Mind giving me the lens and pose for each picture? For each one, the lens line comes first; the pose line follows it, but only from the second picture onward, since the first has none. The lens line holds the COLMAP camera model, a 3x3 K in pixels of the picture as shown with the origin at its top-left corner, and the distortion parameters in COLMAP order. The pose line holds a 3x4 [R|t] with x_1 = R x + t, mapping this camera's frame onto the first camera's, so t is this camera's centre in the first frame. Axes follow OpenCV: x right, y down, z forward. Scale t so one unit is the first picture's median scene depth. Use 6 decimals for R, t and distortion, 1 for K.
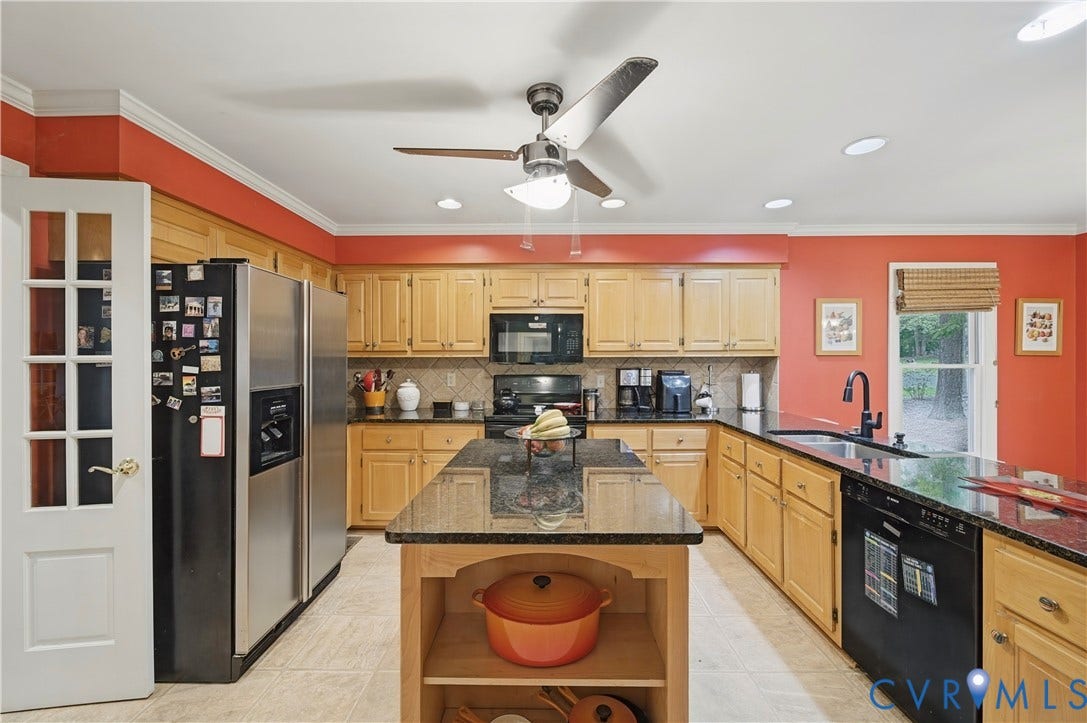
lens RADIAL K [[428.8, 0, 549.4], [0, 428.8, 362.9], [0, 0, 1]] dist [-0.009297, 0.001118]
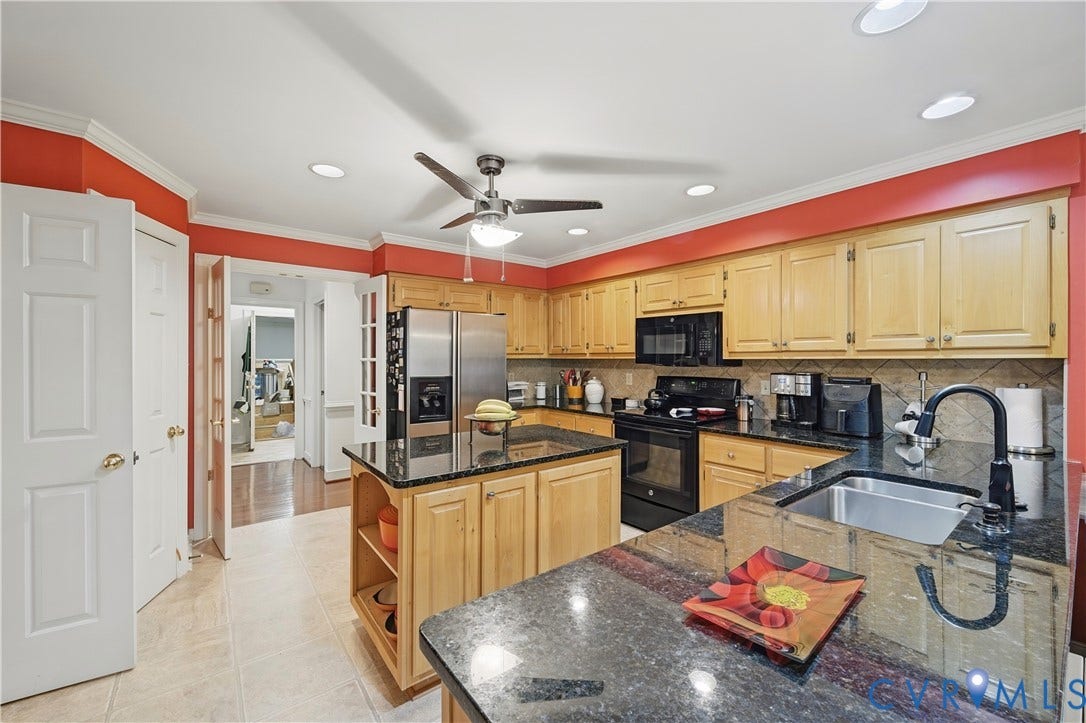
lens RADIAL K [[428.4, 0, 537.5], [0, 428.4, 356.2], [0, 0, 1]] dist [-0.009297, 0.001118]
pose [[0.627670, -0.003142, -0.778473, 0.532336], [-0.008897, 0.999898, -0.011209, -0.005998], [0.778429, 0.013962, 0.627578, 0.138518]]
